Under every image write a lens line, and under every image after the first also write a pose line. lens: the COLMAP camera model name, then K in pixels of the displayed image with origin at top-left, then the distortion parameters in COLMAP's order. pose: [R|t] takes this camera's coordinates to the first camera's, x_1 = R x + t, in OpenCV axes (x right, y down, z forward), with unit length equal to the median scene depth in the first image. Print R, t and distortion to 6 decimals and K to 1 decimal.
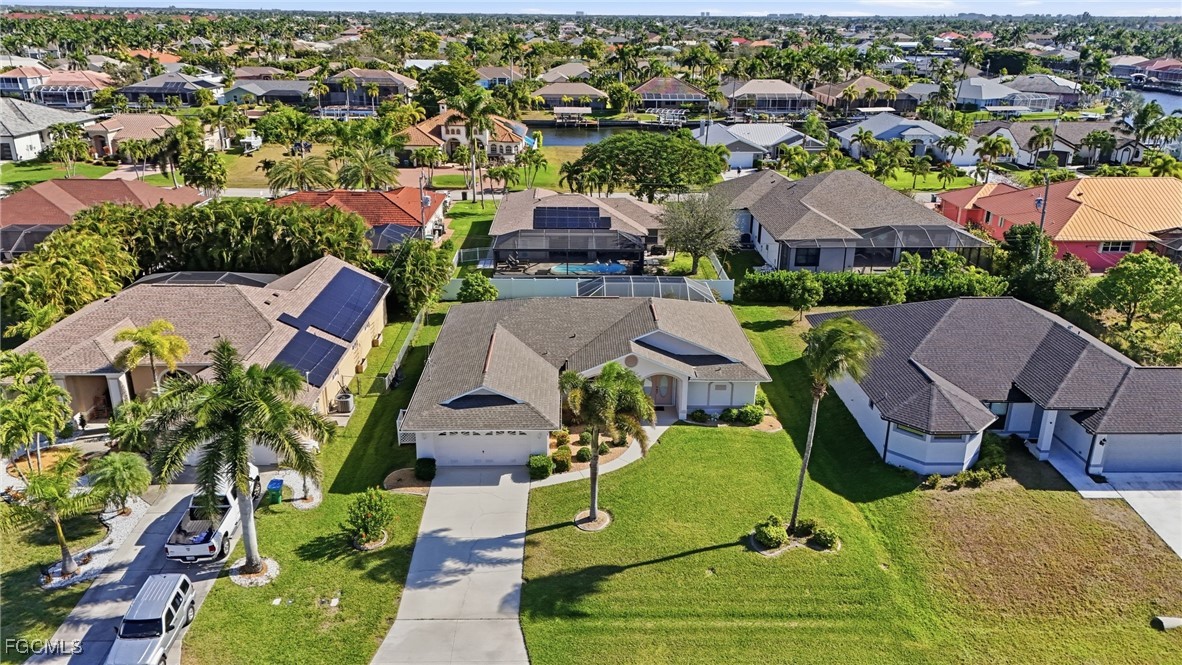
lens RADIAL K [[866.5, 0, 589.3], [0, 866.5, 331.6], [0, 0, 1]] dist [0.001826, 0.000307]
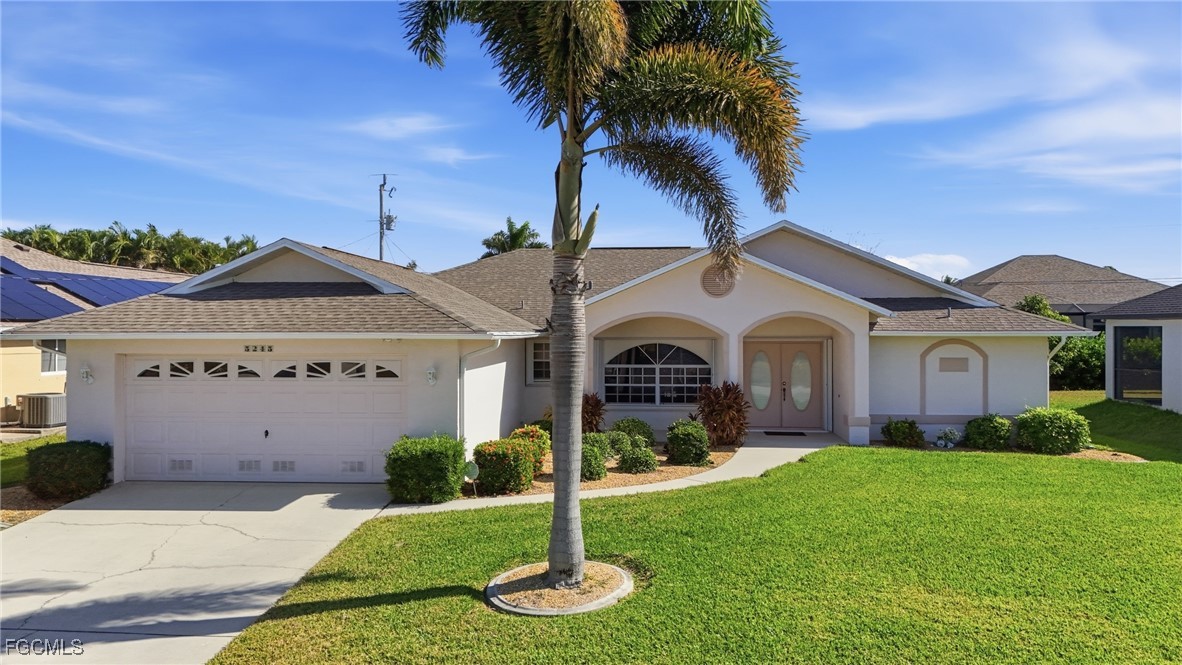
lens RADIAL K [[866.5, 0, 592.9], [0, 866.5, 334.5], [0, 0, 1]] dist [0.001826, 0.000307]
pose [[0.995253, -0.006393, -0.097116, 0.032549], [-0.027542, 0.938553, -0.344034, 0.214473], [0.093348, 0.345075, 0.933922, 0.698912]]
